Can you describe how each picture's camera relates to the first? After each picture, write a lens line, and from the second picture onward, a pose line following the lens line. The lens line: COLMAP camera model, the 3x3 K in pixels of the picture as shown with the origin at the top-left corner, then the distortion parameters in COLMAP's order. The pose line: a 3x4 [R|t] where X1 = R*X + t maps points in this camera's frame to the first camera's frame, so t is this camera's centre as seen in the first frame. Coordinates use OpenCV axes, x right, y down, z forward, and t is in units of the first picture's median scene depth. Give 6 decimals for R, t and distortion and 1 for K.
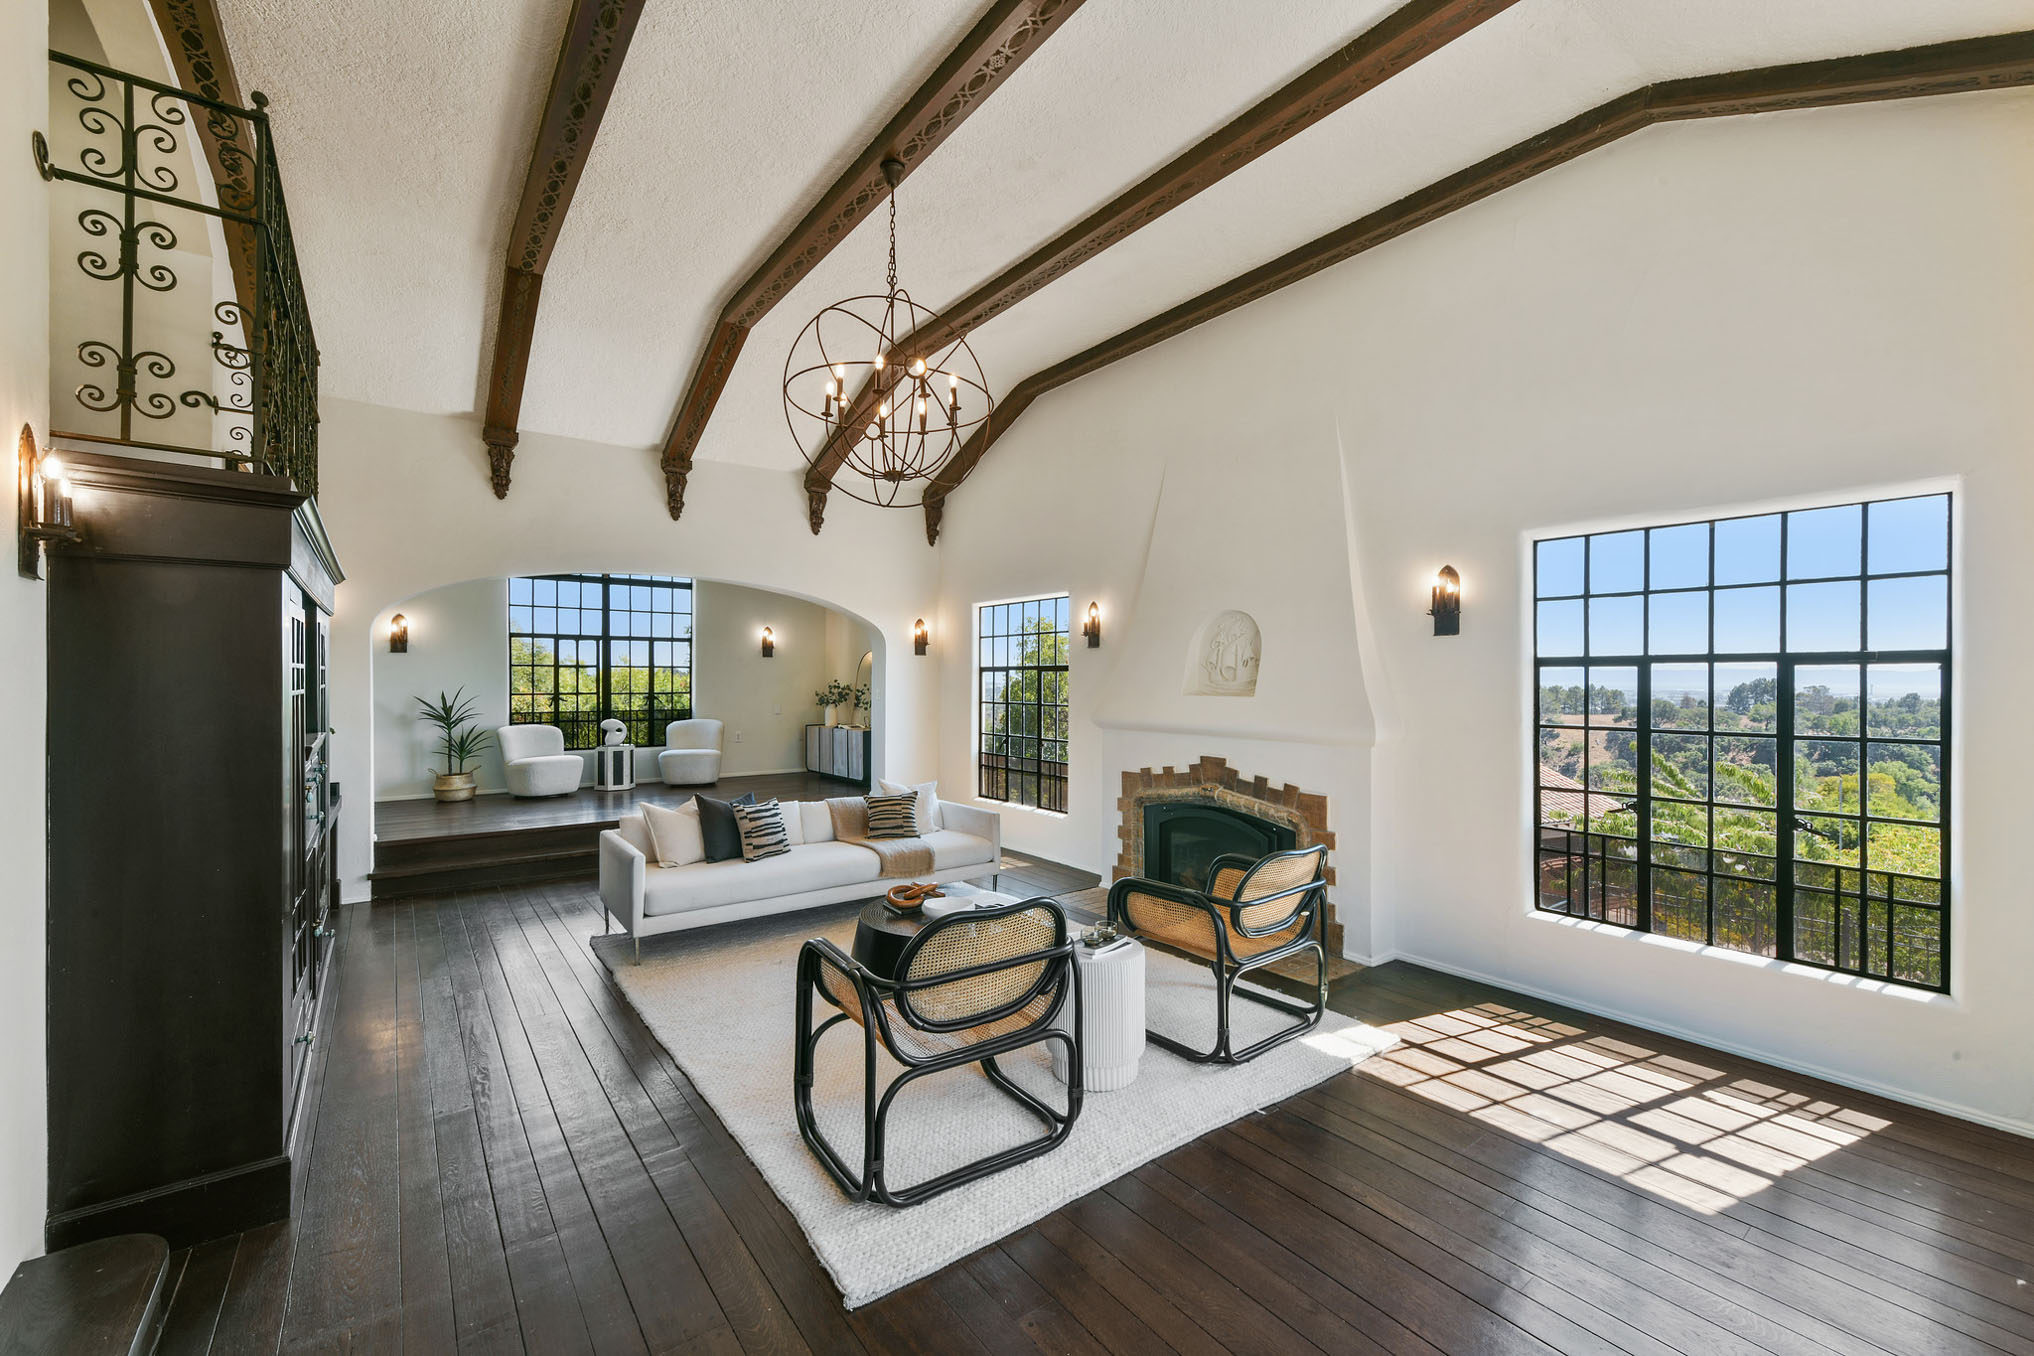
lens RADIAL K [[810.3, 0, 1000.2], [0, 810.3, 672.1], [0, 0, 1]] dist [0.009271, -0.000327]
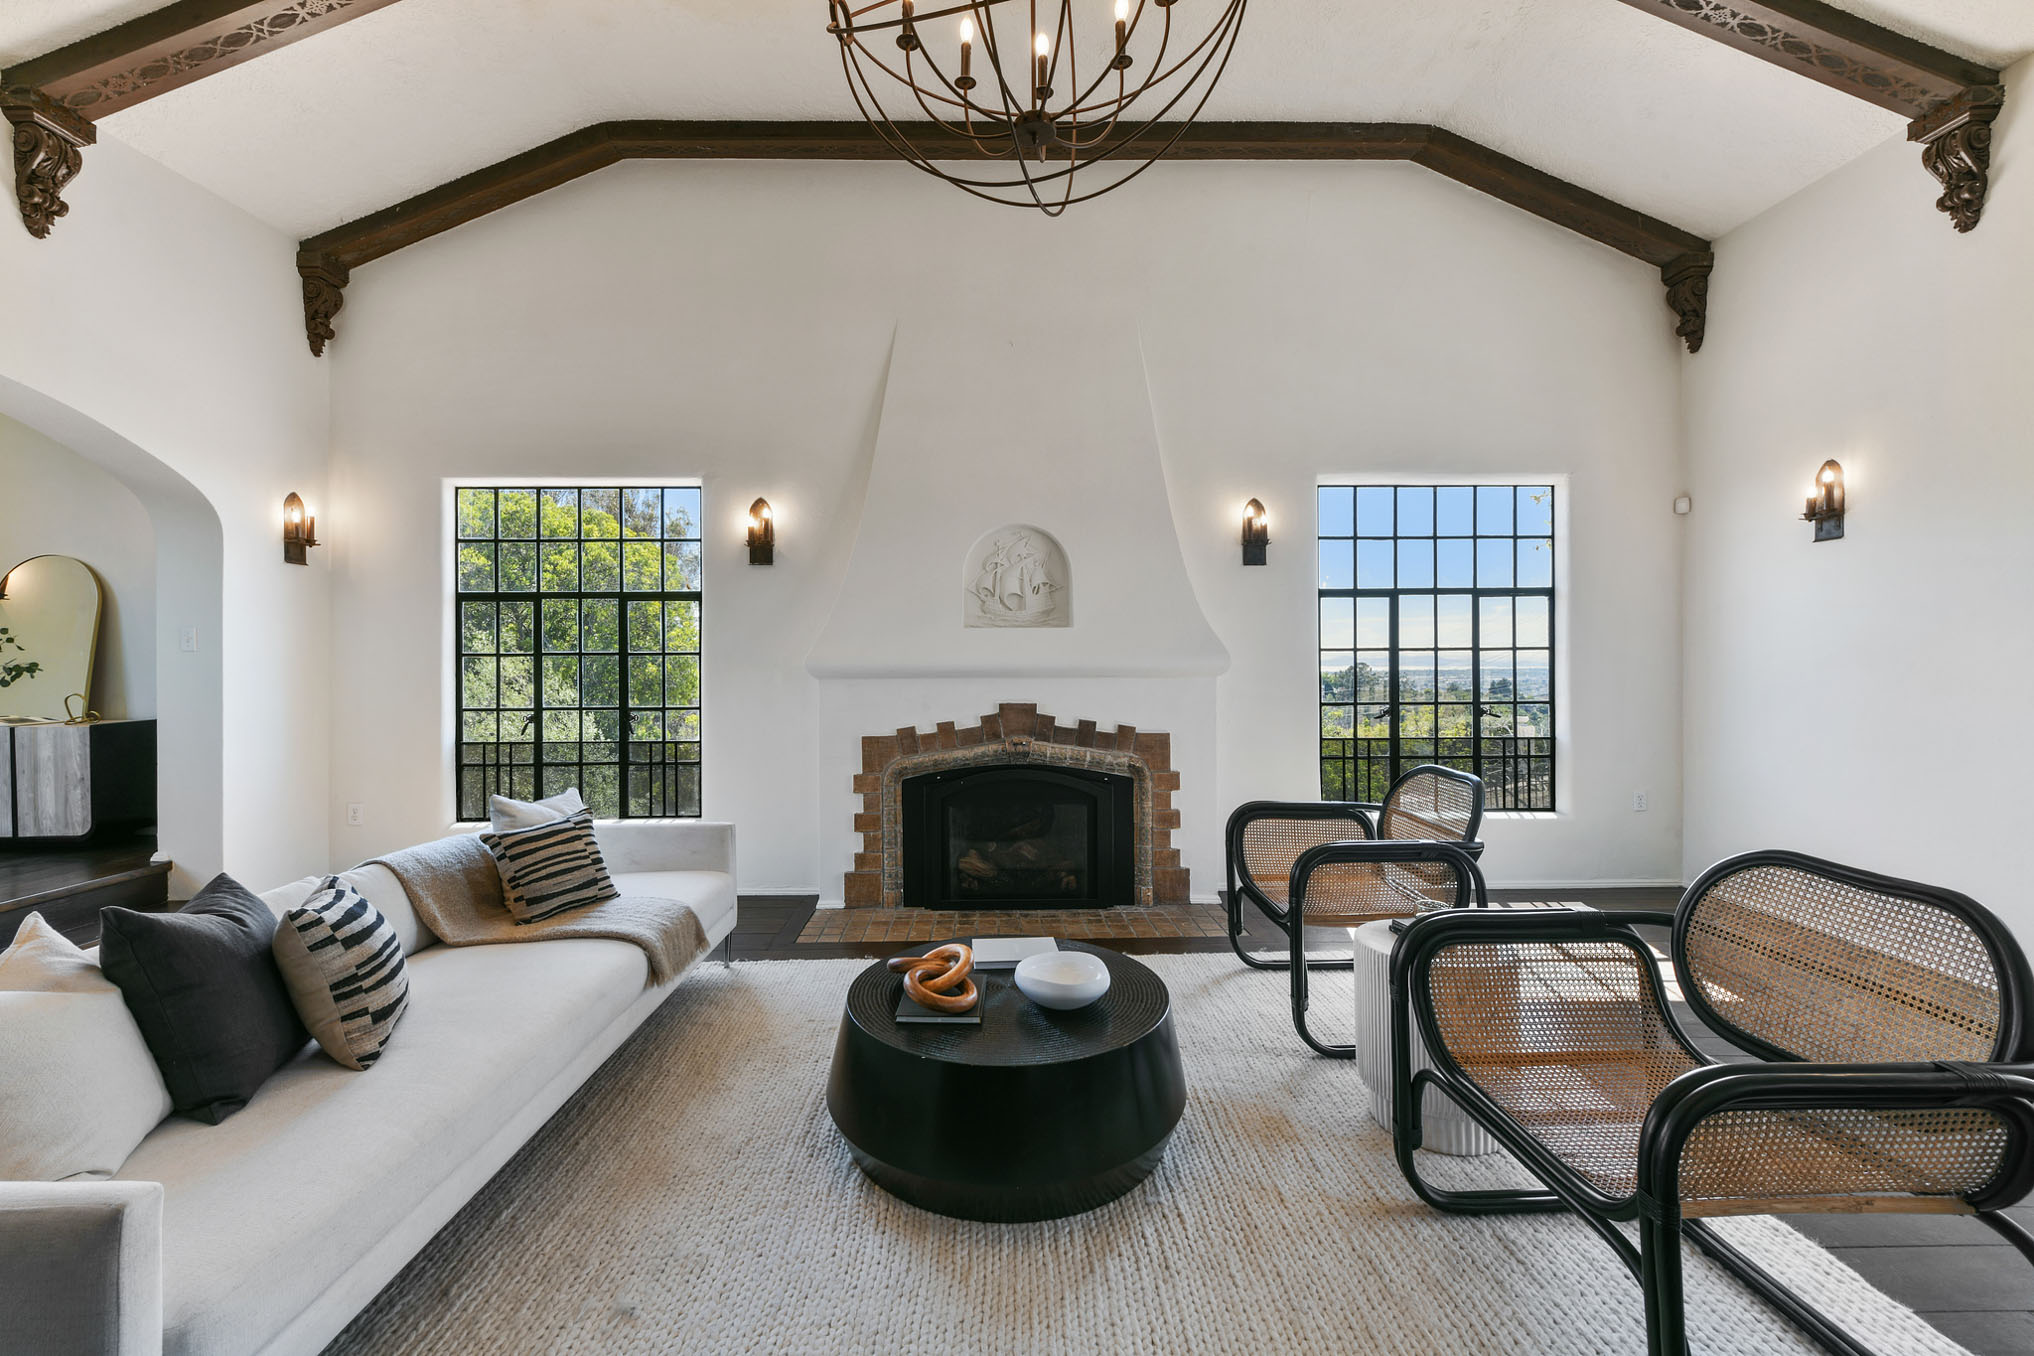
lens RADIAL K [[817.9, 0, 989.2], [0, 817.9, 660.0], [0, 0, 1]] dist [0.008417, -0.000149]
pose [[0.588432, -0.004202, 0.808536, -0.273696], [0.000626, 0.999989, 0.004741, 0.038704], [-0.808546, -0.002284, 0.588428, 0.365913]]
